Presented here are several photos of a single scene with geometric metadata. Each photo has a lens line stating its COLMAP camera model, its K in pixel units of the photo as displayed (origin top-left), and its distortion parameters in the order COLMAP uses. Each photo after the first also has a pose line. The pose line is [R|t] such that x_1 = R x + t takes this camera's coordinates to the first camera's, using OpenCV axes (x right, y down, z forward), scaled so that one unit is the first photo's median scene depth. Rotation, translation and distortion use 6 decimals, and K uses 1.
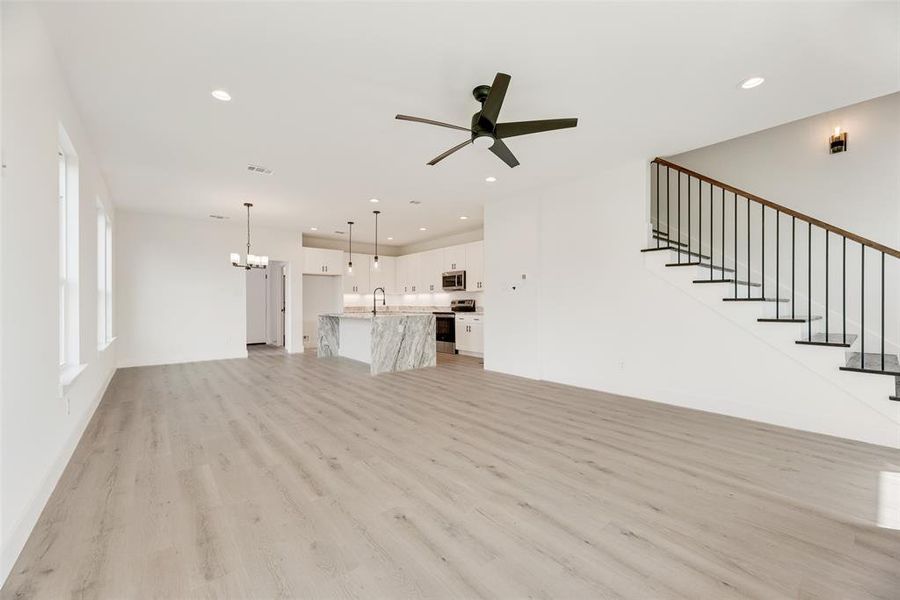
lens RADIAL K [[366.3, 0, 446.5], [0, 366.3, 302.3], [0, 0, 1]] dist [0.013213, -0.000538]
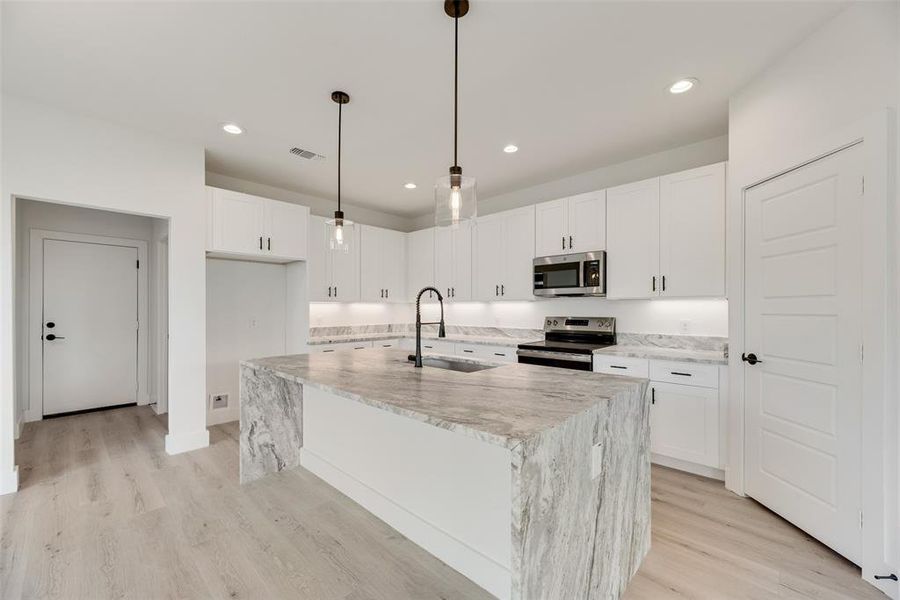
lens RADIAL K [[366.3, 0, 454.7], [0, 366.3, 310.8], [0, 0, 1]] dist [0.013213, -0.000538]
pose [[0.990710, 0.002757, 0.135960, -0.190707], [-0.003553, 0.999978, 0.005616, -0.018216], [-0.135942, -0.006047, 0.990698, 0.608563]]
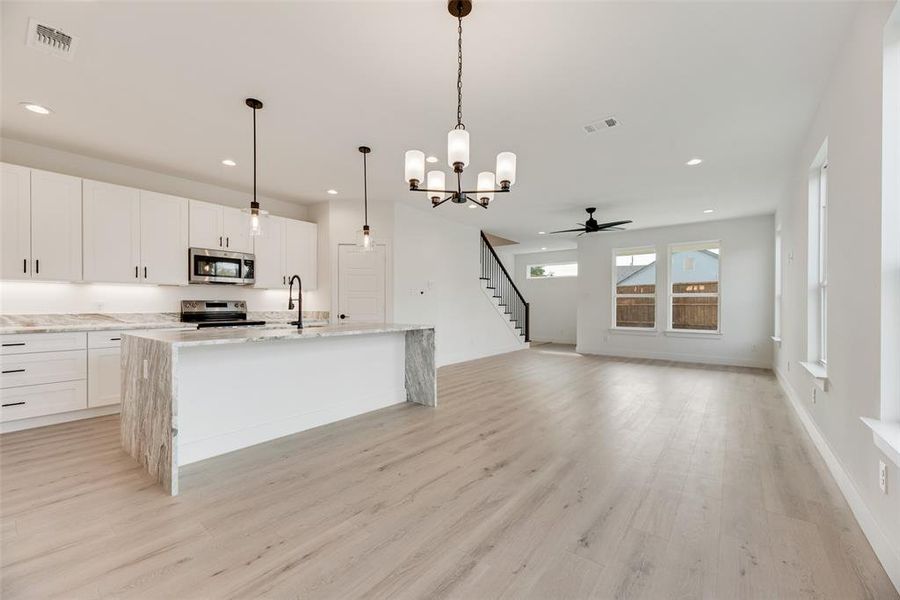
lens RADIAL K [[366.3, 0, 453.3], [0, 366.3, 306.3], [0, 0, 1]] dist [0.013213, -0.000538]
pose [[-0.236147, 0.002029, 0.971715, -0.668118], [0.000487, 0.999998, -0.001970, 0.003774], [-0.971717, 0.000008, -0.236148, 0.840501]]
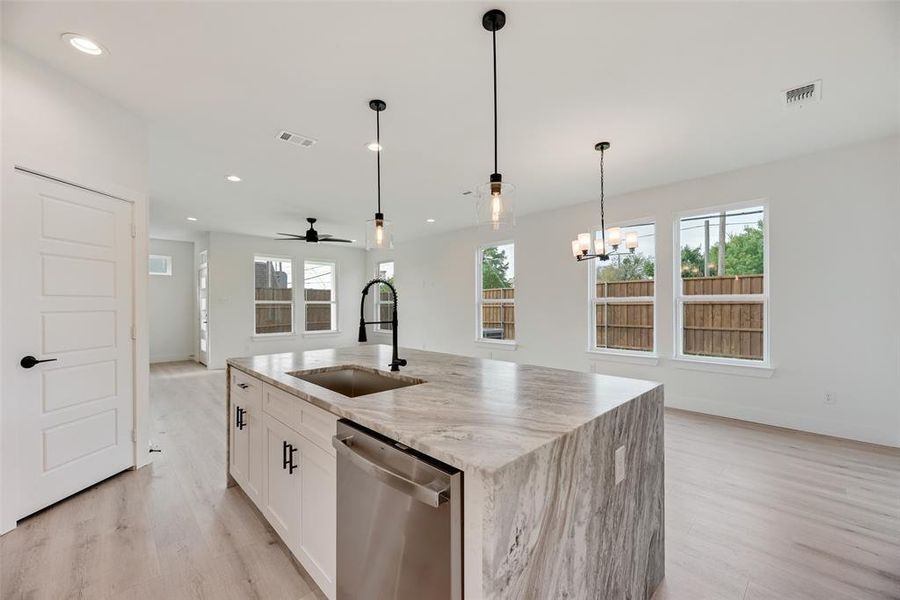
lens RADIAL K [[366.3, 0, 453.6], [0, 366.3, 304.3], [0, 0, 1]] dist [0.013213, -0.000538]
pose [[-0.995257, 0.008564, -0.096900, -0.196251], [0.008749, 0.999961, -0.001487, -0.016920], [0.096883, -0.002327, -0.995293, 1.199930]]
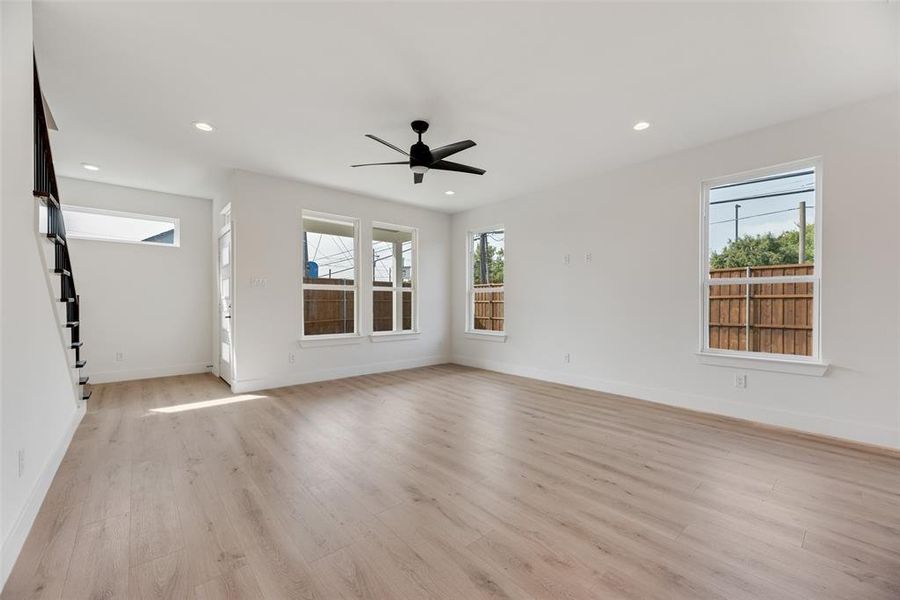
lens RADIAL K [[366.3, 0, 456.9], [0, 366.3, 304.7], [0, 0, 1]] dist [0.013213, -0.000538]
pose [[-0.998573, 0.004618, -0.053198, 0.016468], [0.004281, 0.999970, 0.006434, 0.000114], [0.053226, 0.006197, -0.998563, 0.796566]]
